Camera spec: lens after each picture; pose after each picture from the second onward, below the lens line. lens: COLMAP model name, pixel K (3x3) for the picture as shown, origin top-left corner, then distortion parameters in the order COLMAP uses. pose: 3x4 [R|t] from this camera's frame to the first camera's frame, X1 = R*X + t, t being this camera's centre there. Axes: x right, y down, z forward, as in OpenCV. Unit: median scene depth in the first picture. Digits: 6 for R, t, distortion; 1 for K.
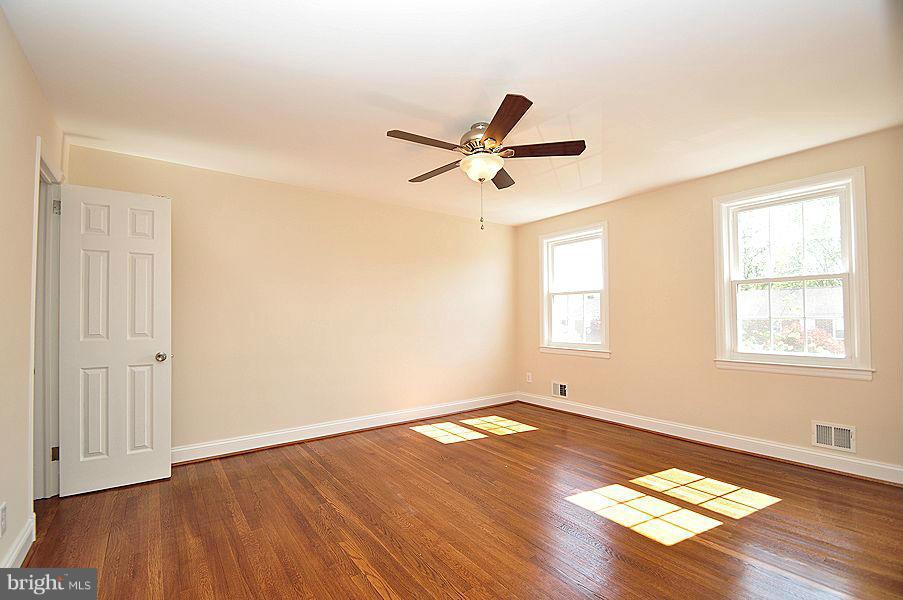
lens RADIAL K [[401.6, 0, 446.4], [0, 401.6, 304.1], [0, 0, 1]] dist [-0.002885, -0.006271]
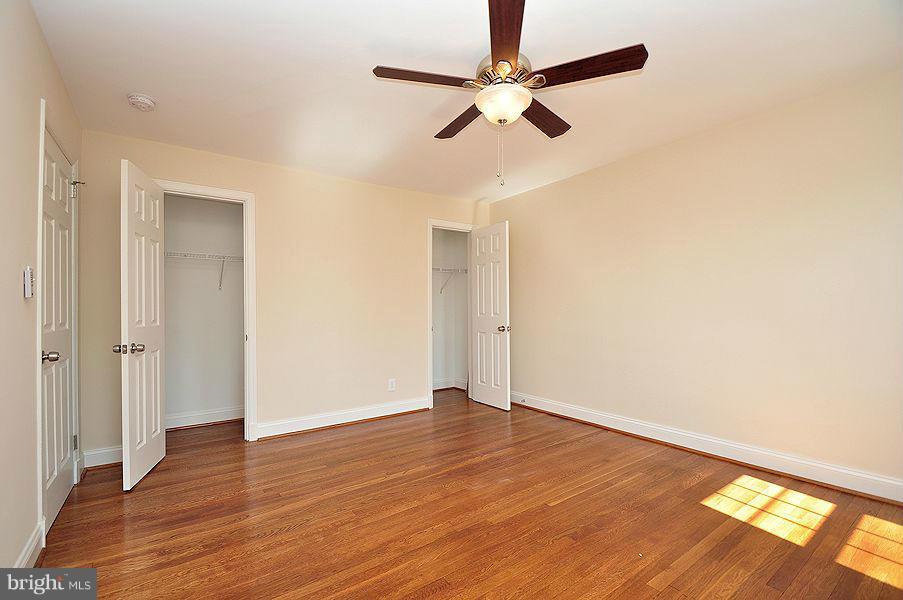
lens RADIAL K [[401.6, 0, 446.8], [0, 401.6, 305.0], [0, 0, 1]] dist [-0.002885, -0.006271]
pose [[-0.018362, -0.003723, -0.999824, 0.764564], [0.031905, 0.999482, -0.004308, 0.041158], [0.999322, -0.031978, -0.018233, 0.777584]]
